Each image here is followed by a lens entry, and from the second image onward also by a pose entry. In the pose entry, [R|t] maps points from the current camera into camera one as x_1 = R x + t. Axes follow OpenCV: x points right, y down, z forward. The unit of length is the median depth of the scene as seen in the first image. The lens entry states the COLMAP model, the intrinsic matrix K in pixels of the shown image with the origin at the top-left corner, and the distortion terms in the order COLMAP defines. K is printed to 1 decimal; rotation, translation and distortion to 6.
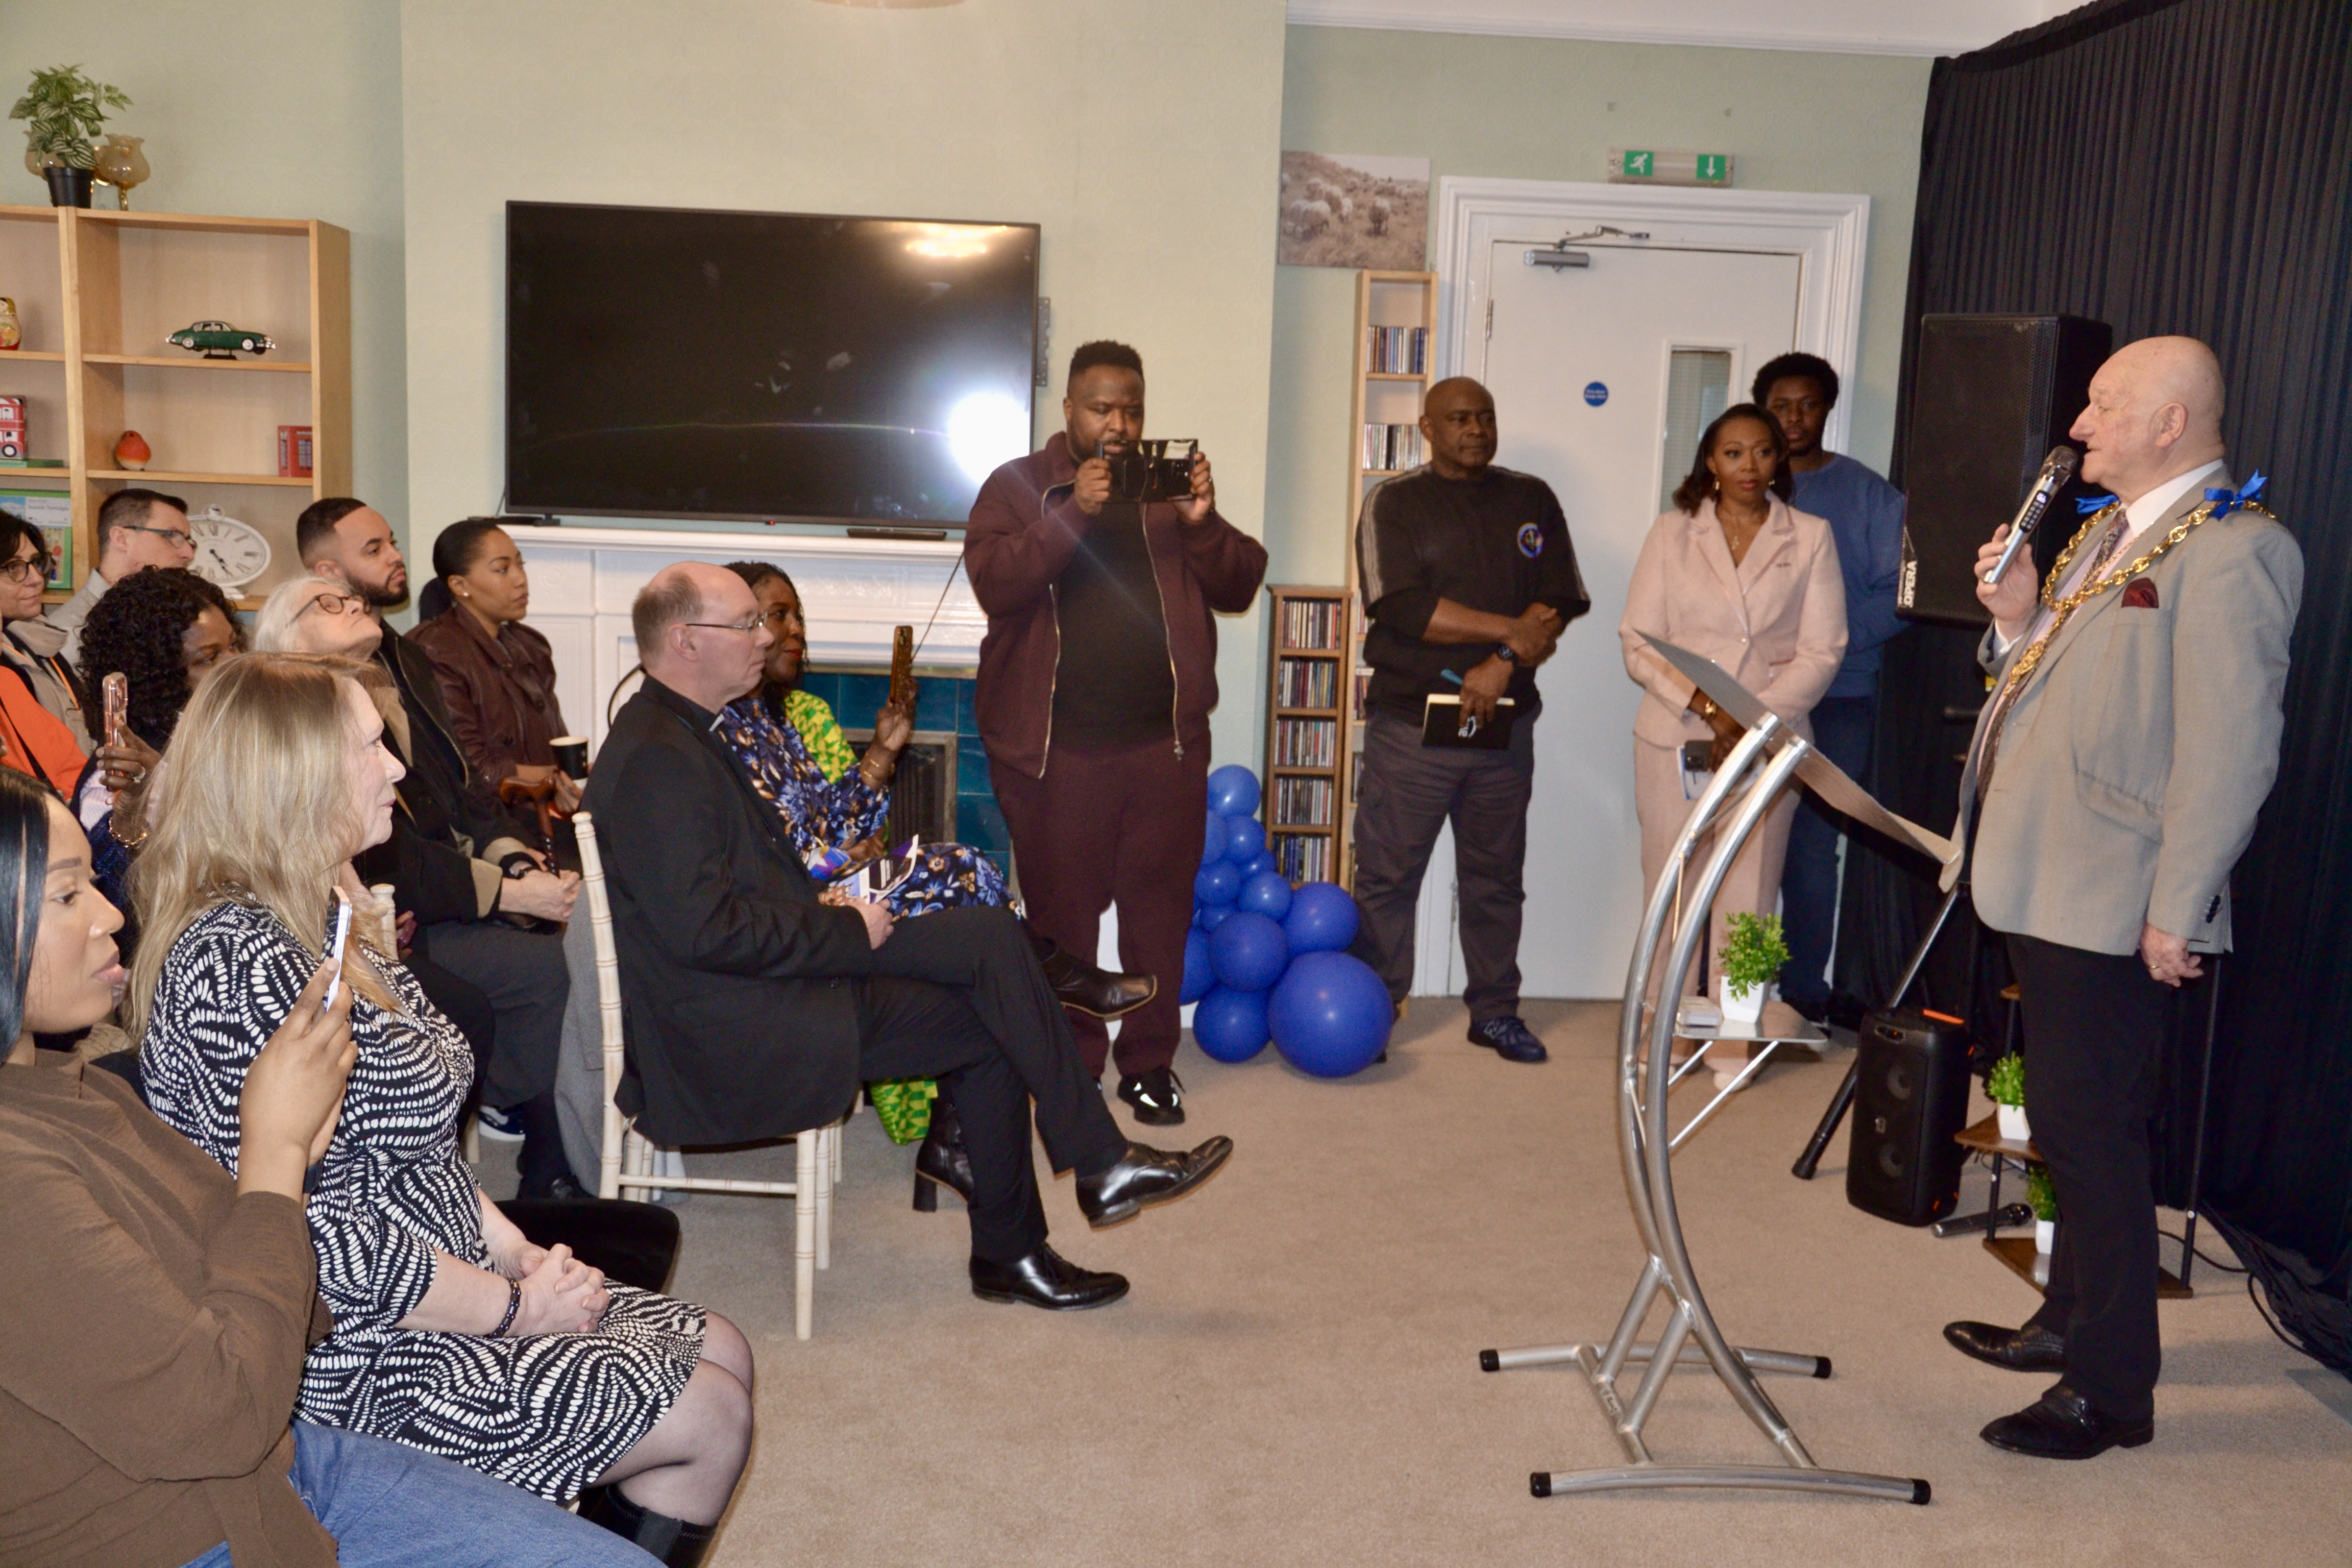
lens RADIAL K [[2412.9, 0, 1177.6], [0, 2412.9, 779.2], [0, 0, 1]] dist [-0.013163, 0.241239]
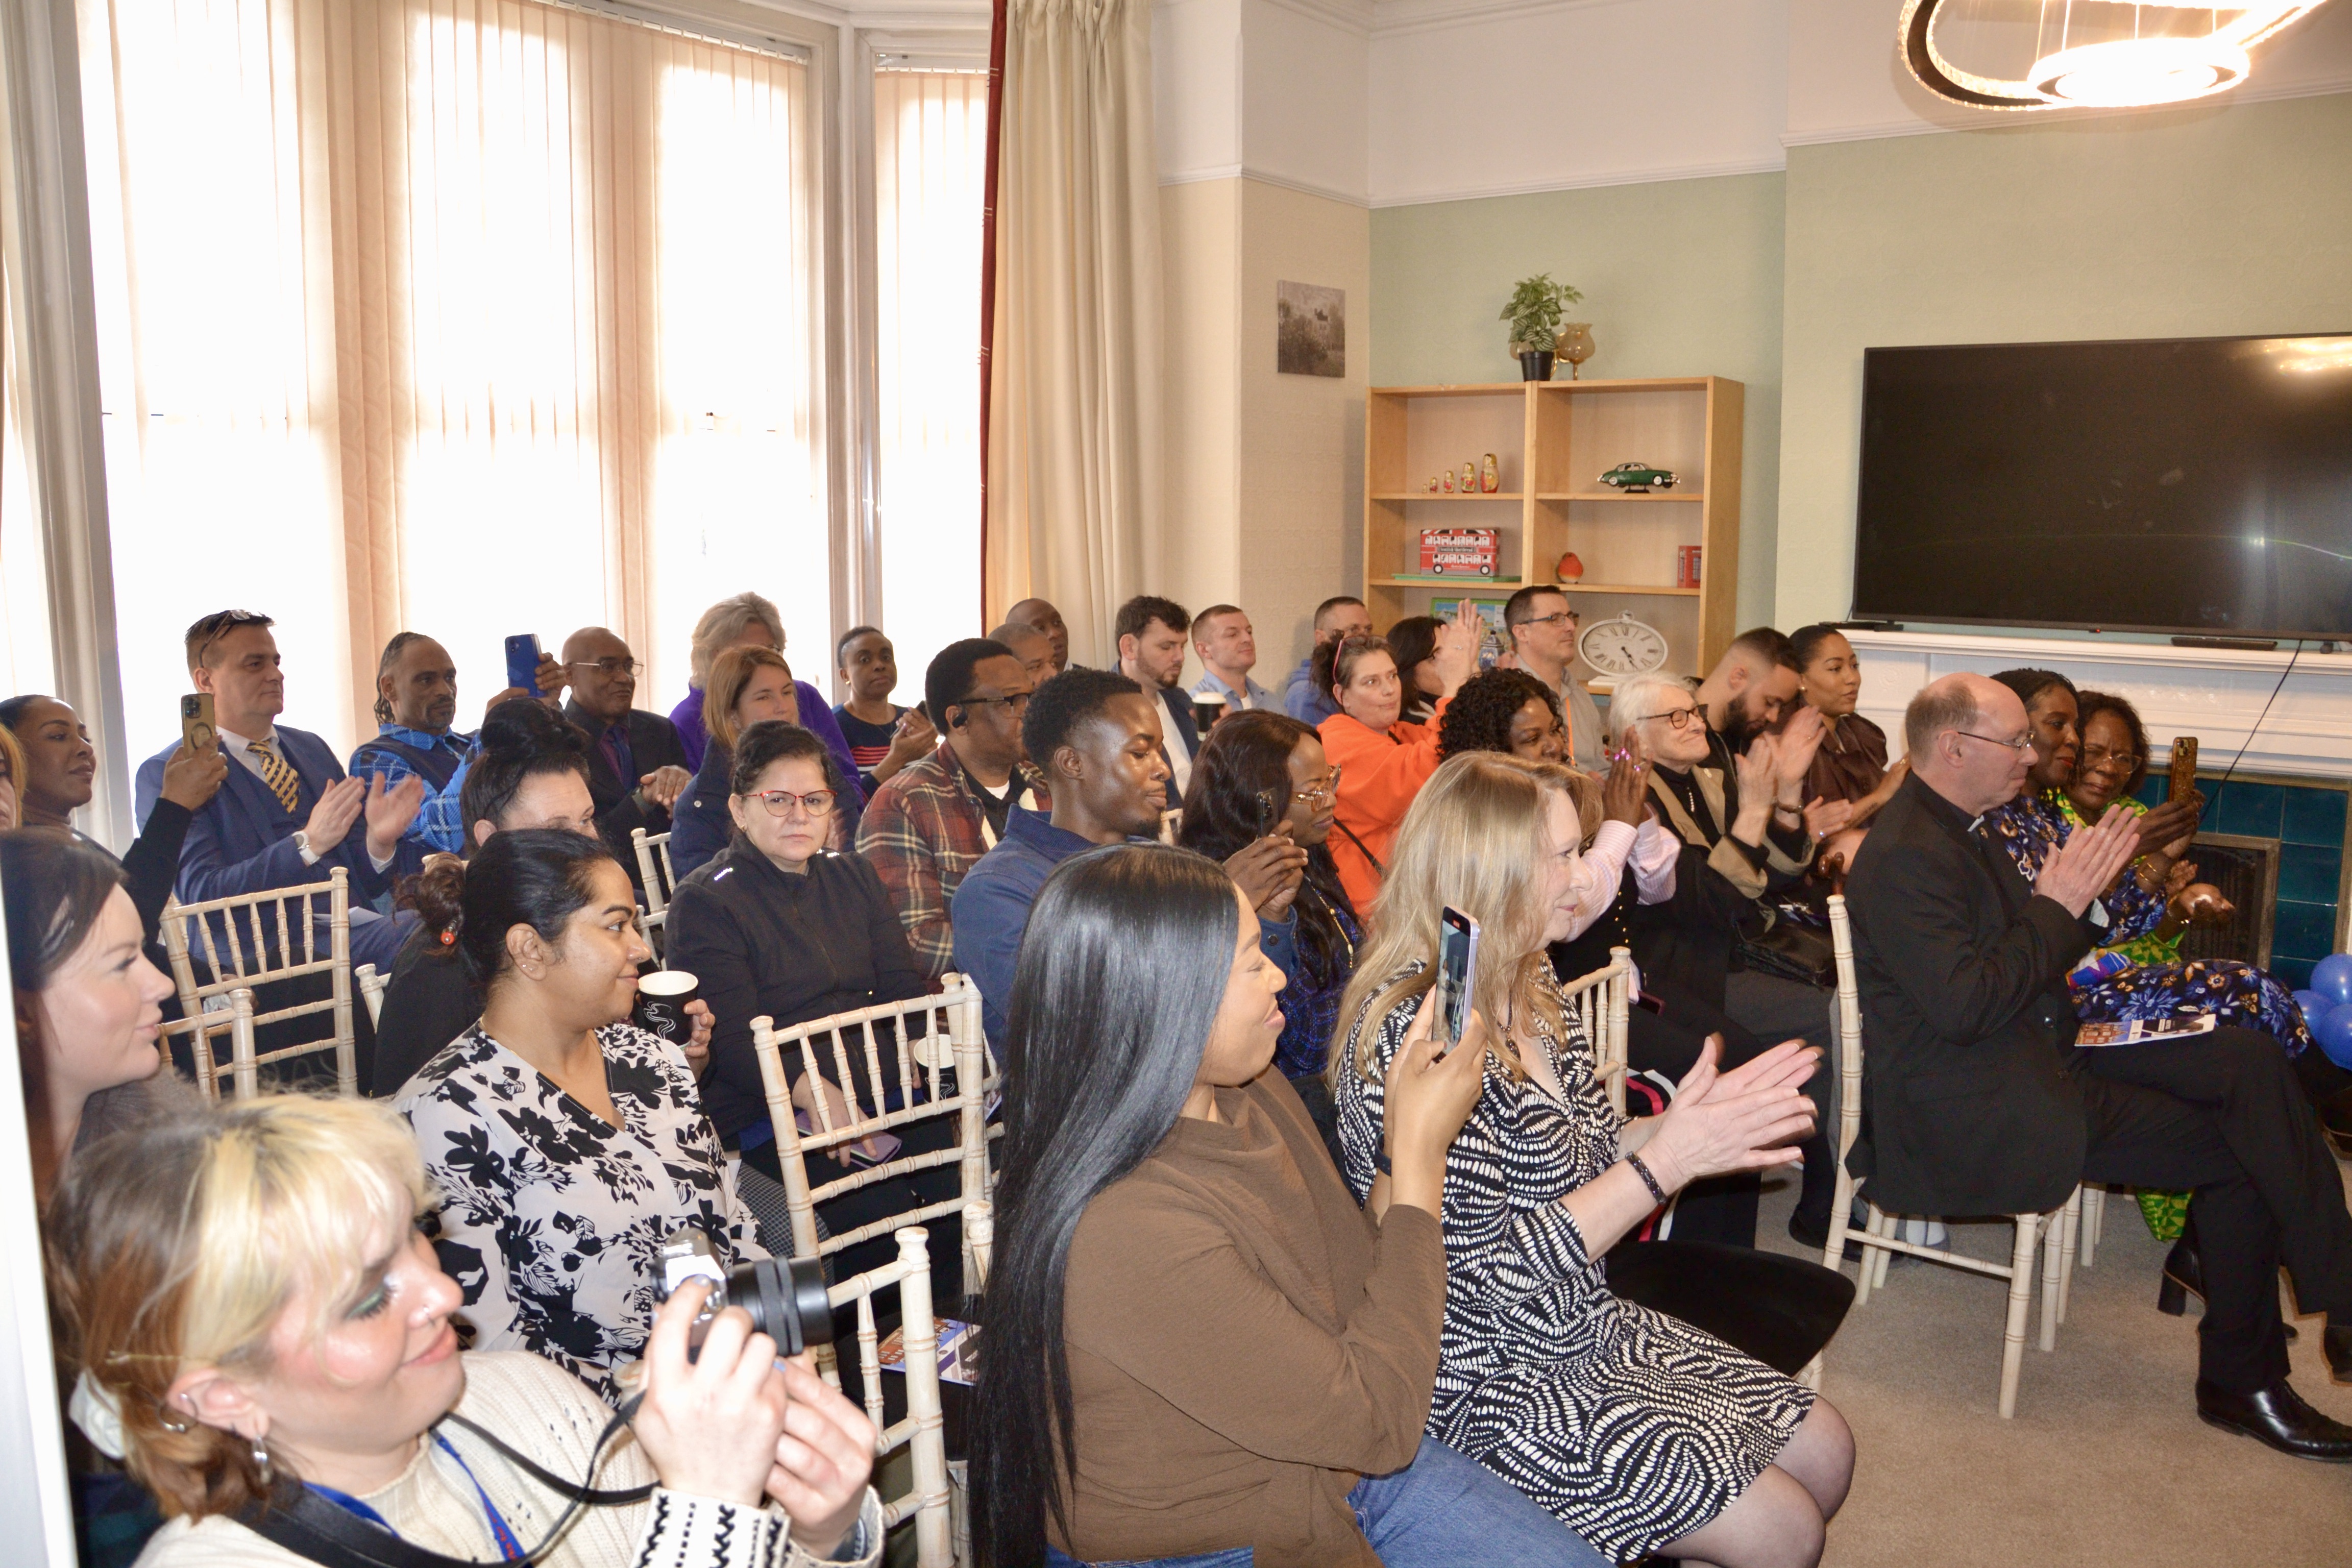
lens RADIAL K [[1918.1, 0, 1173.5], [0, 1918.1, 800.4], [0, 0, 1]] dist [-0.226017, 0.239554]
pose [[0.760375, 0.063309, -0.646391, 0.064743], [-0.069052, 0.997477, 0.016466, -0.021801], [0.645803, 0.032114, 0.762828, 0.157291]]
